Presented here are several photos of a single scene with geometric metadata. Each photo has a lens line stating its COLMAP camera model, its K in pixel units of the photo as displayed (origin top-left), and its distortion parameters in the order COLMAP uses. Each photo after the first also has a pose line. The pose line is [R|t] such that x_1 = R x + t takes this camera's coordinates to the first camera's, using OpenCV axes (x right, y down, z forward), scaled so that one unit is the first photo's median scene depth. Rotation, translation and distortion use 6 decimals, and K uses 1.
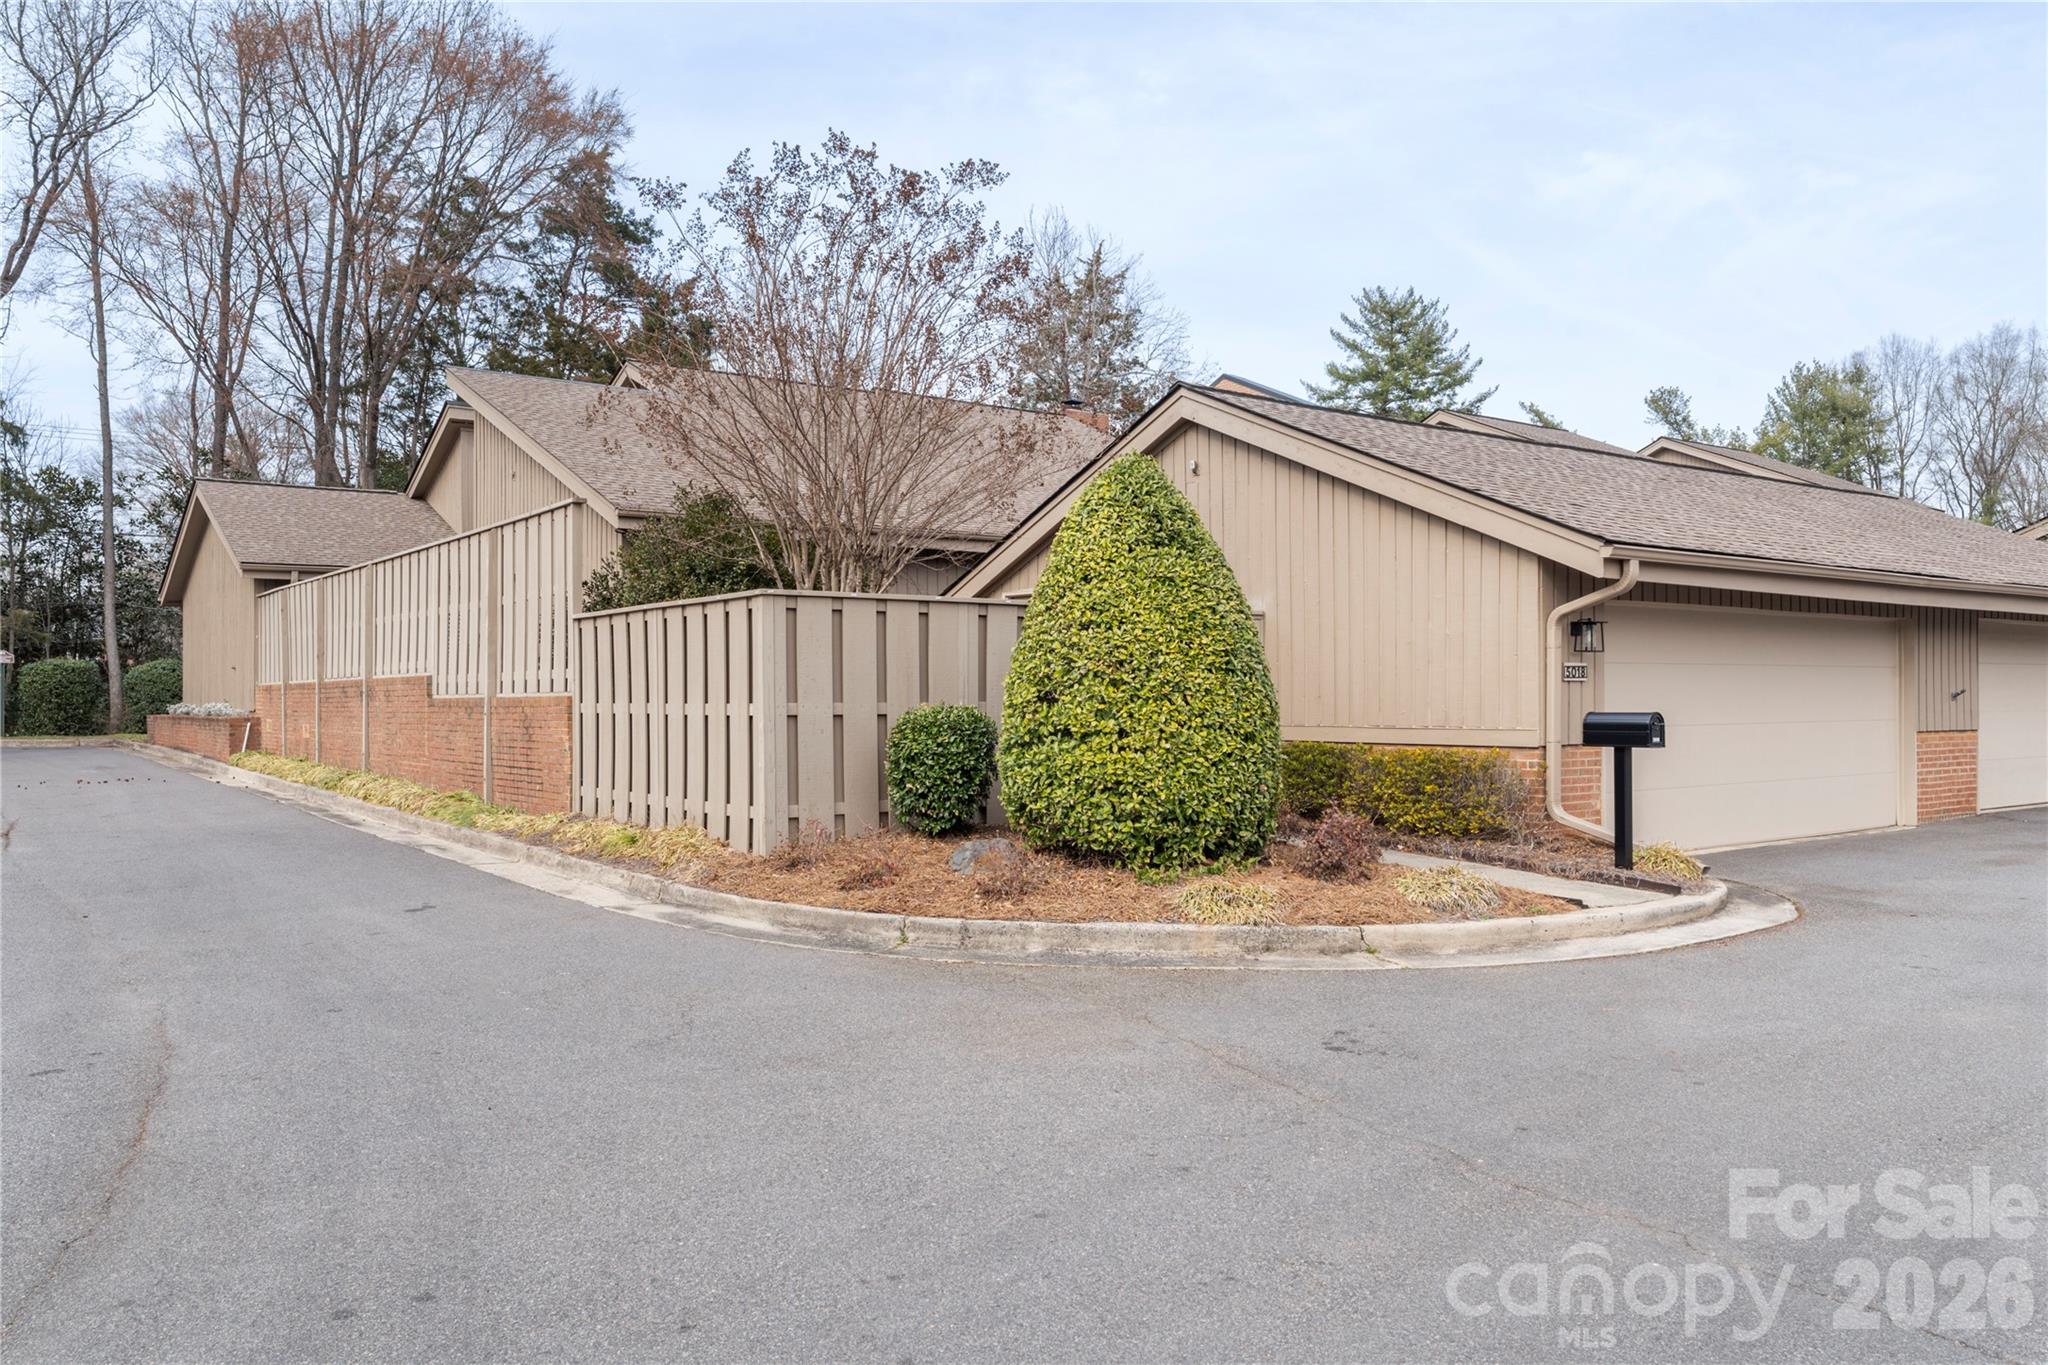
lens RADIAL K [[1548.9, 0, 1024.6], [0, 1548.9, 688.7], [0, 0, 1]] dist [-0.011891, 0.010432]
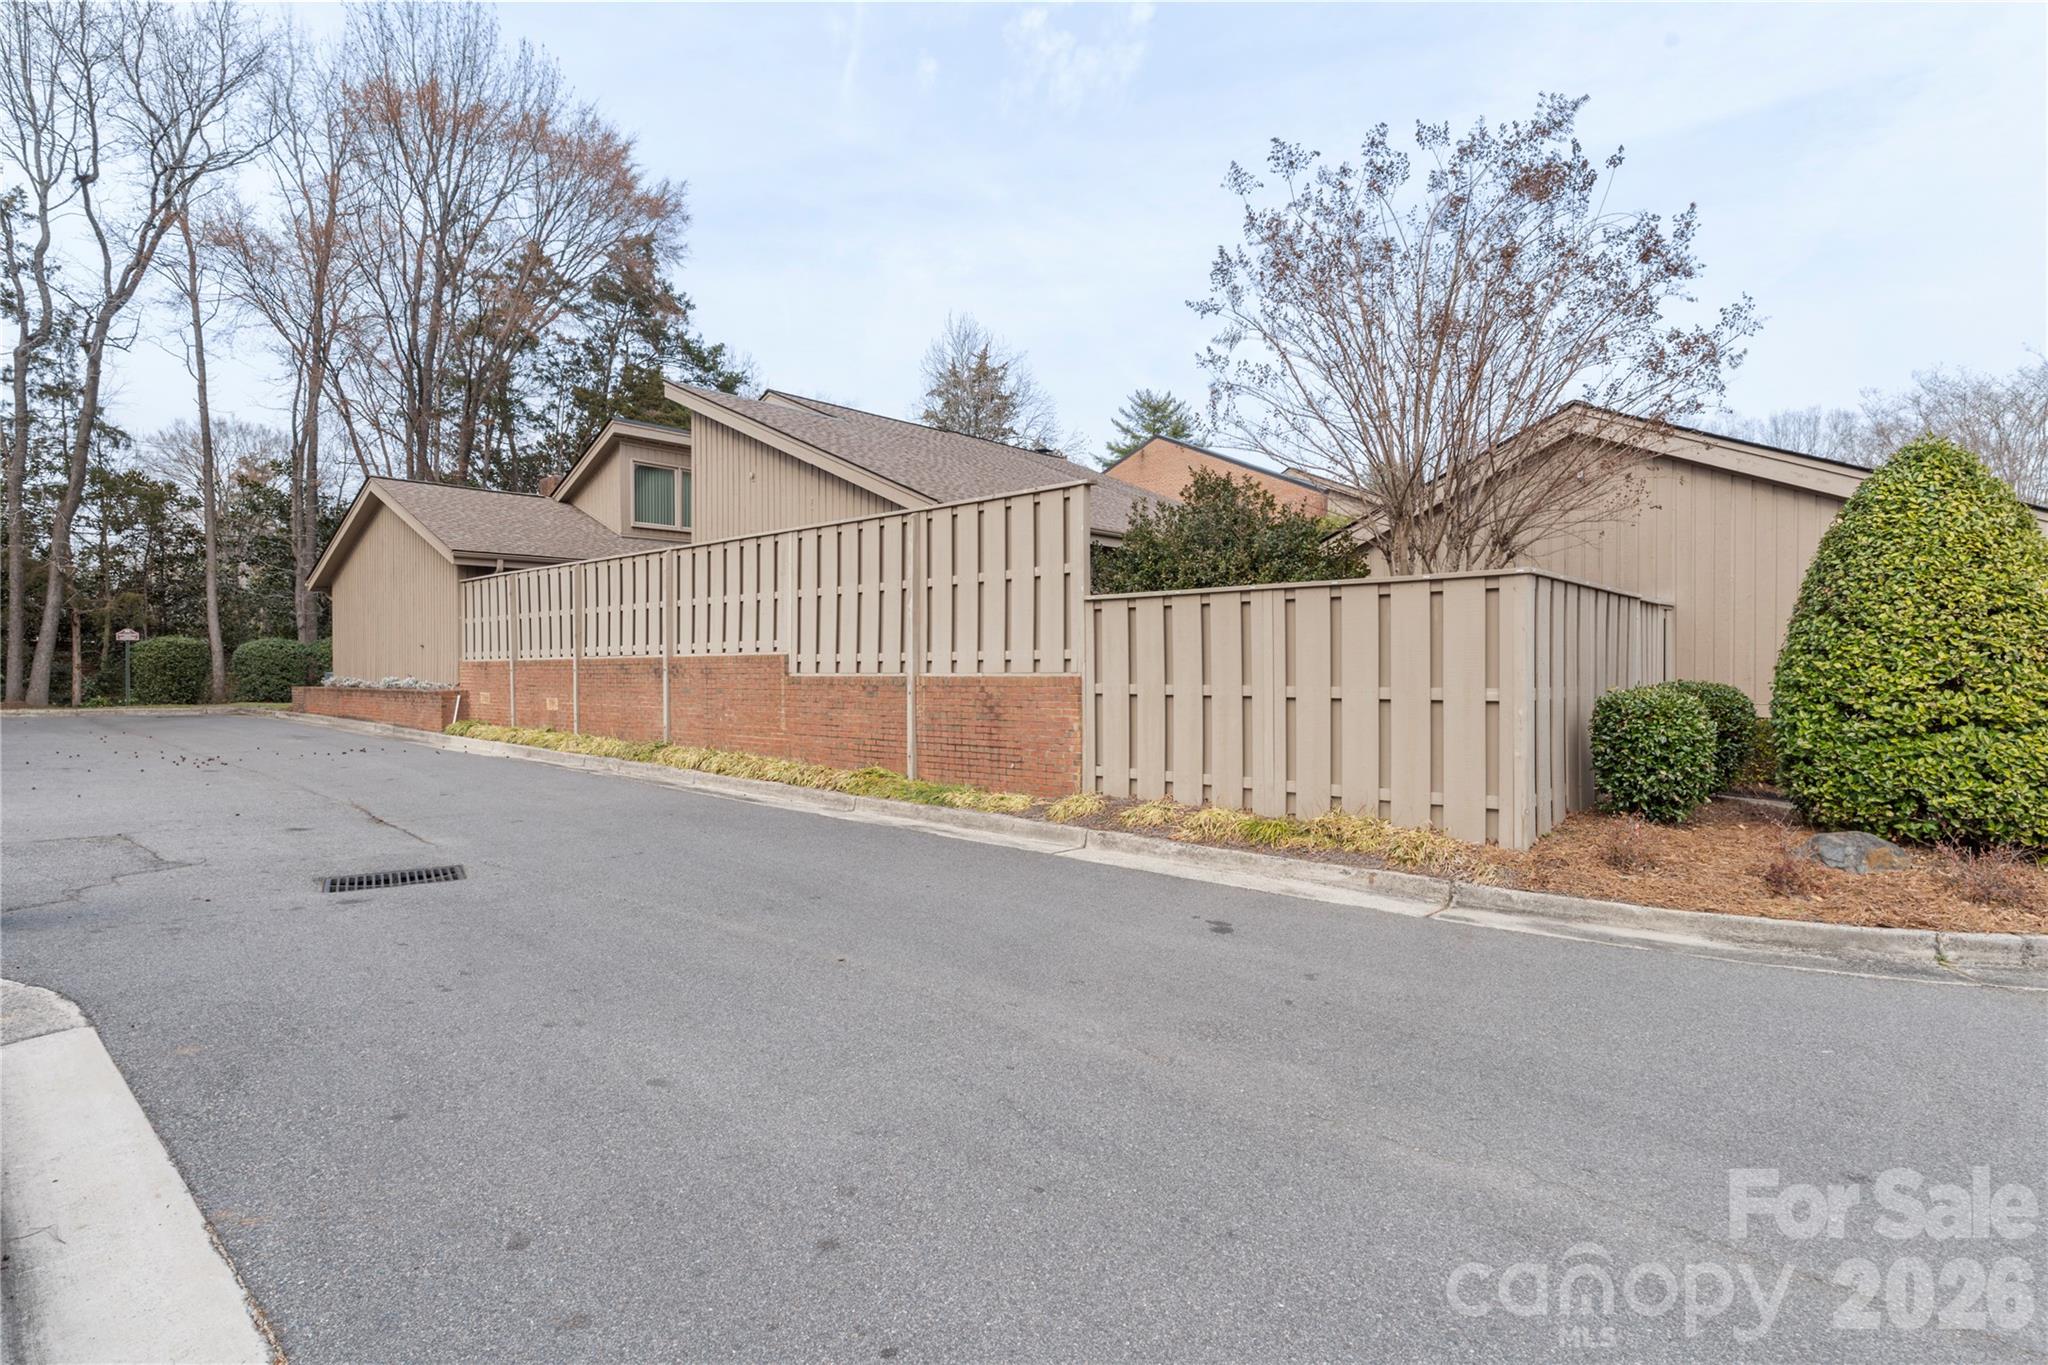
lens RADIAL K [[1038.1, 0, 1023.4], [0, 1038.1, 675.5], [0, 0, 1]] dist [0.001391, -0.001296]
pose [[0.978978, 0.000920, 0.203965, -0.172367], [-0.003231, 0.999934, 0.010998, -0.001322], [-0.203941, -0.011426, 0.978916, 0.126724]]
